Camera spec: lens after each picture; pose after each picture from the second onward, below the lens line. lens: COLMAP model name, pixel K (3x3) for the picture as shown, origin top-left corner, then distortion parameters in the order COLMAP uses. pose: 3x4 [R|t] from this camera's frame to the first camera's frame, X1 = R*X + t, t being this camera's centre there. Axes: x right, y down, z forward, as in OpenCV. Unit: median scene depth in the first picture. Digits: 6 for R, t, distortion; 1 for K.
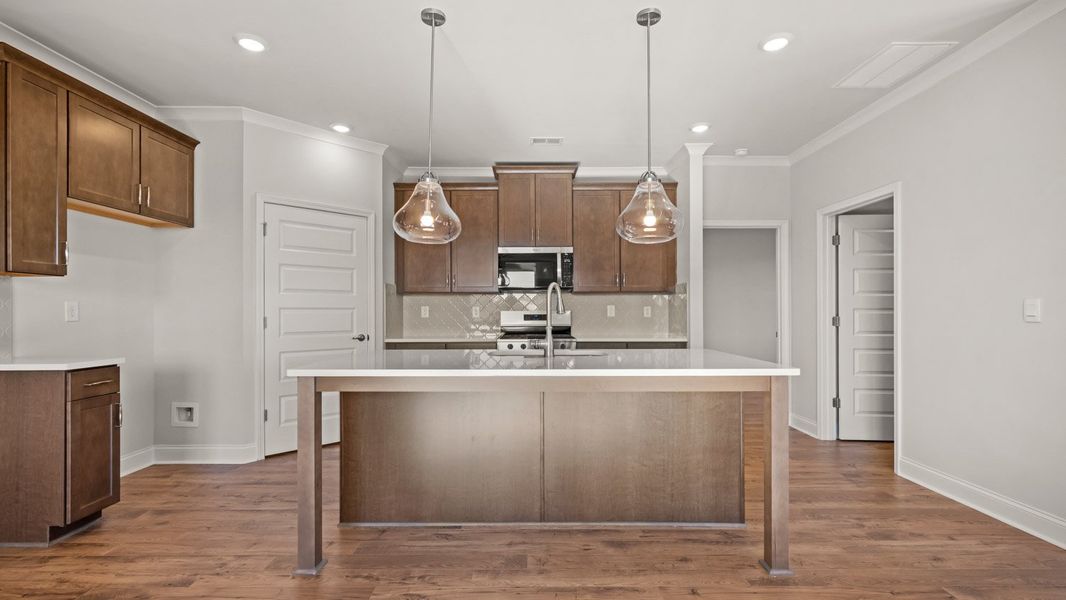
lens RADIAL K [[475.0, 0, 535.8], [0, 475.0, 308.9], [0, 0, 1]] dist [-0.000226, -0.000189]
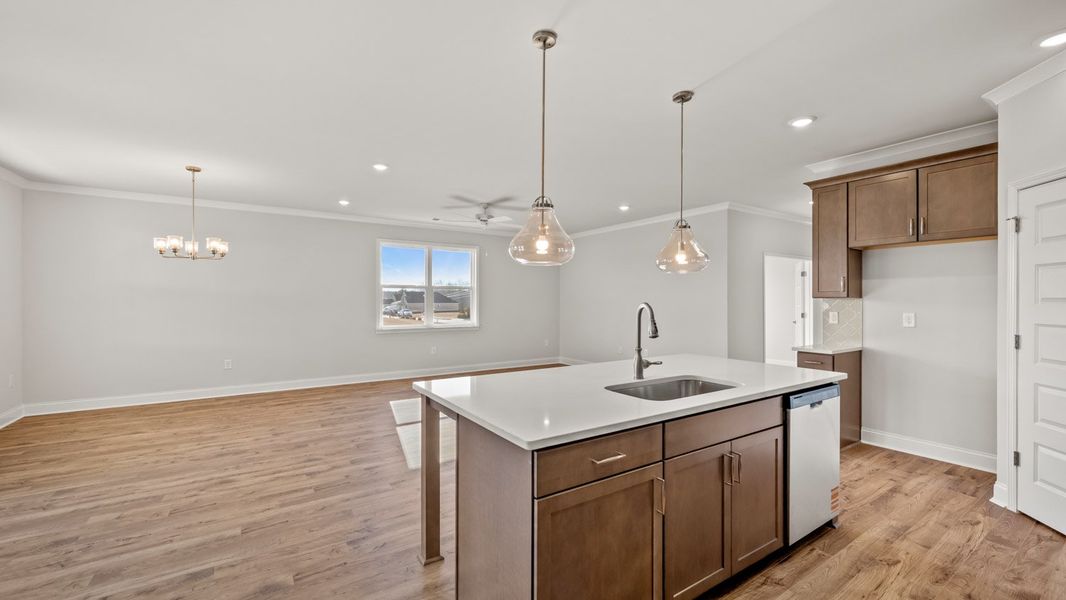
lens RADIAL K [[435.3, 0, 533.0], [0, 435.3, 300.0], [0, 0, 1]] dist [-0.000500, -0.000344]
pose [[-0.834930, -0.000030, -0.550357, 0.567230], [0.004205, 0.999970, -0.006434, -0.045287], [0.550341, -0.007686, -0.834905, 1.300162]]
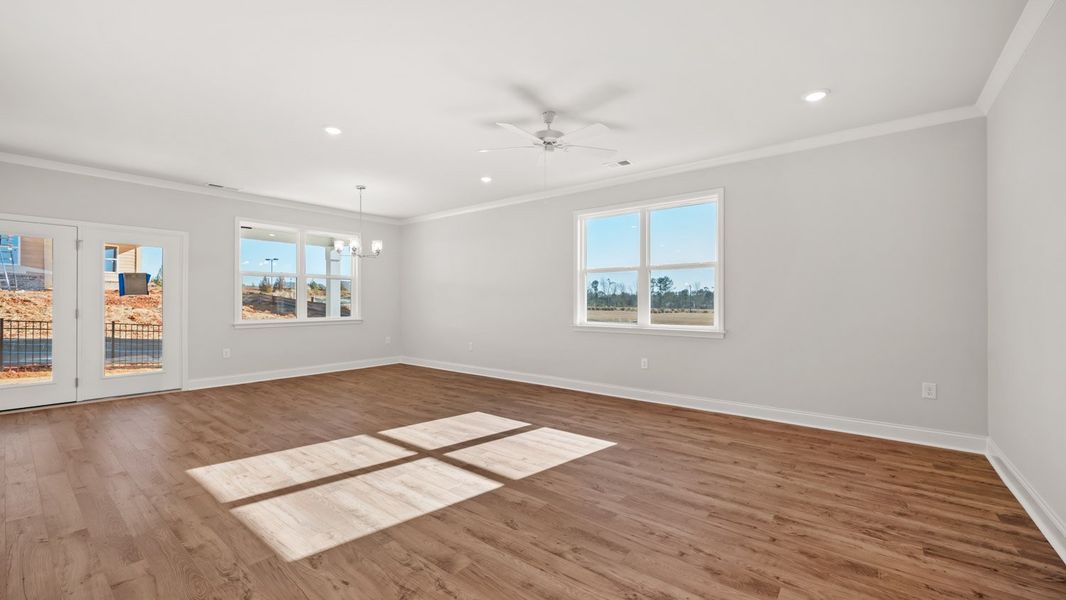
lens RADIAL K [[424.1, 0, 534.6], [0, 424.1, 300.5], [0, 0, 1]] dist [0.000262, -0.000065]
pose [[-0.780010, 0.003696, 0.625757, -0.903428], [-0.003050, 0.999948, -0.009709, 0.003155], [-0.625760, -0.009482, -0.779958, 0.482664]]
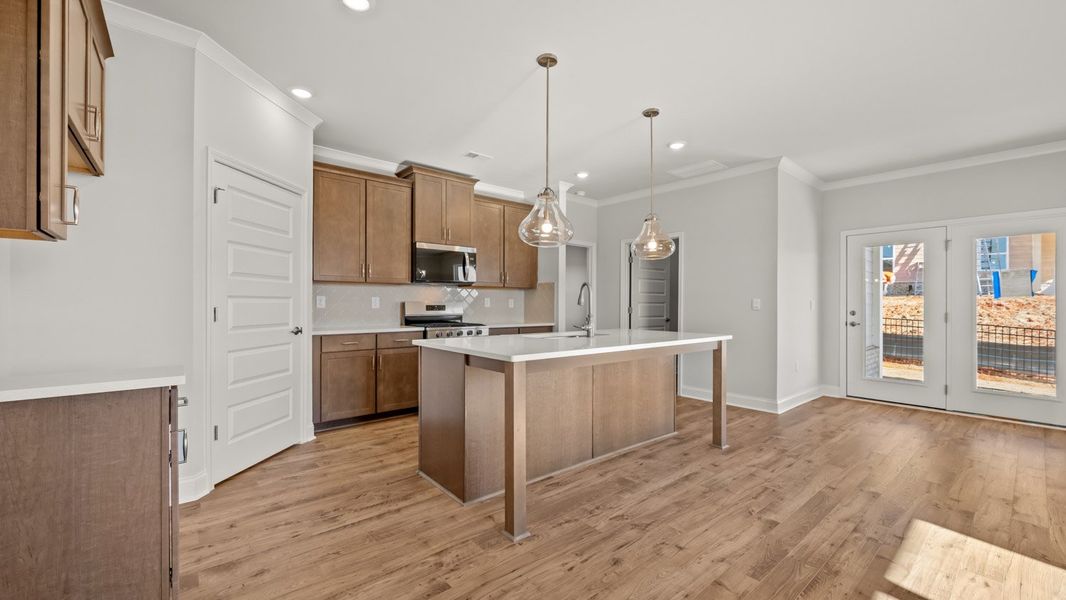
lens RADIAL K [[424.1, 0, 534.6], [0, 424.1, 300.5], [0, 0, 1]] dist [0.000262, -0.000065]
pose [[0.764084, 0.010650, 0.645029, -0.692918], [-0.010654, 0.999936, -0.003890, 0.003112], [-0.645029, -0.003899, 0.764148, 0.141351]]
